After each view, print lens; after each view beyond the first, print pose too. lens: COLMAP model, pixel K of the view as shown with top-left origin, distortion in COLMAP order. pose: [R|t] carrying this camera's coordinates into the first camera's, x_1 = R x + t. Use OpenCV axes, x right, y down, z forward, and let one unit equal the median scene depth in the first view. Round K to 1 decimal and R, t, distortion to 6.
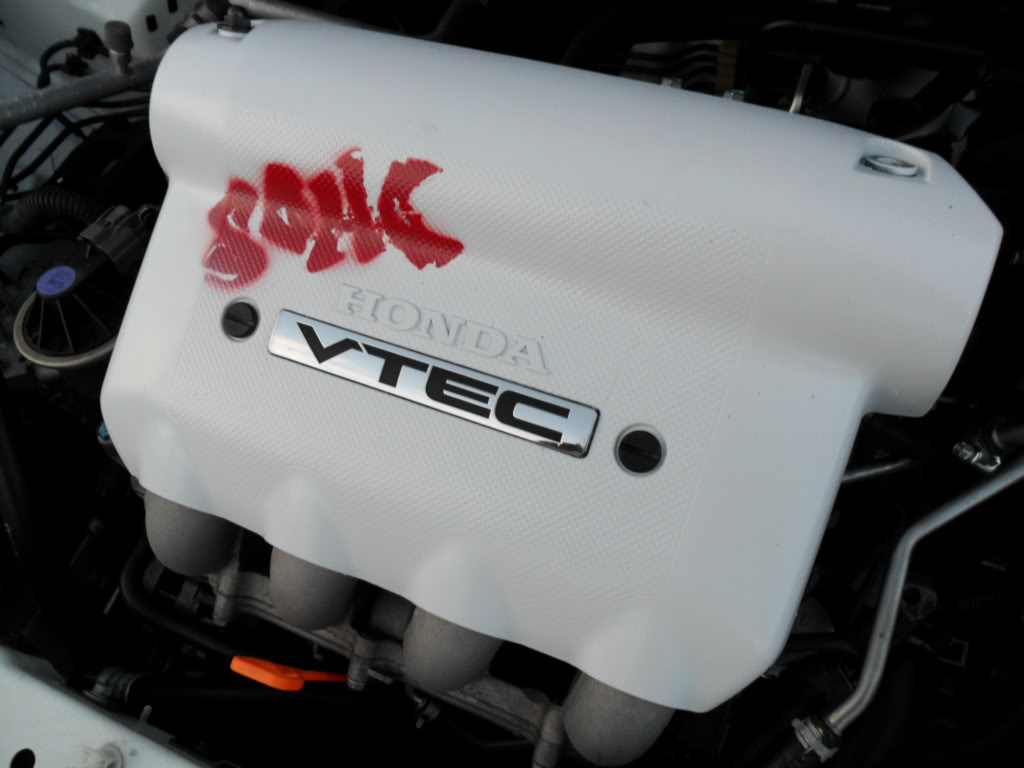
lens RADIAL K [[825.7, 0, 512.0], [0, 825.7, 384.0], [0, 0, 1]] dist [-0.029217, -0.002847]
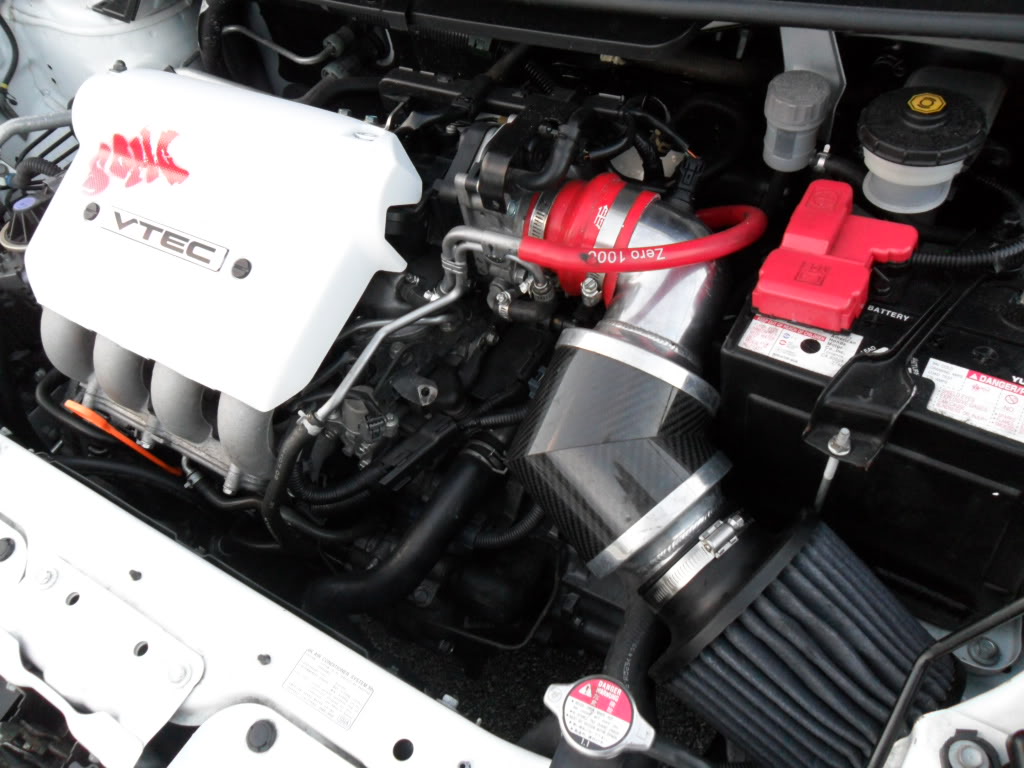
lens RADIAL K [[825.7, 0, 512.0], [0, 825.7, 384.0], [0, 0, 1]] dist [-0.029217, -0.002847]
pose [[0.989617, 0.089561, -0.112412, 0.957825], [-0.104007, 0.986041, -0.130024, 0.499349], [0.099198, 0.140366, 0.985118, -0.789443]]
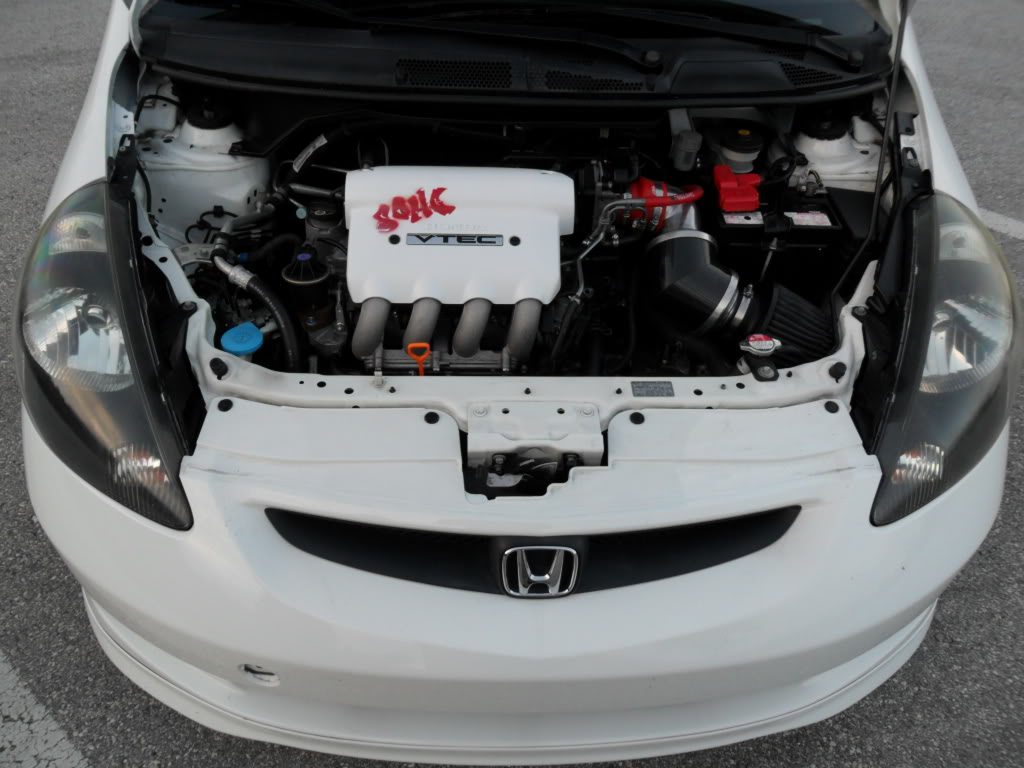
lens RADIAL K [[825.7, 0, 512.0], [0, 825.7, 384.0], [0, 0, 1]] dist [-0.029217, -0.002847]
pose [[0.890410, -0.175586, 0.419928, -1.542198], [0.300991, 0.919217, -0.253861, 1.603710], [-0.341430, 0.352434, 0.871330, -2.098355]]
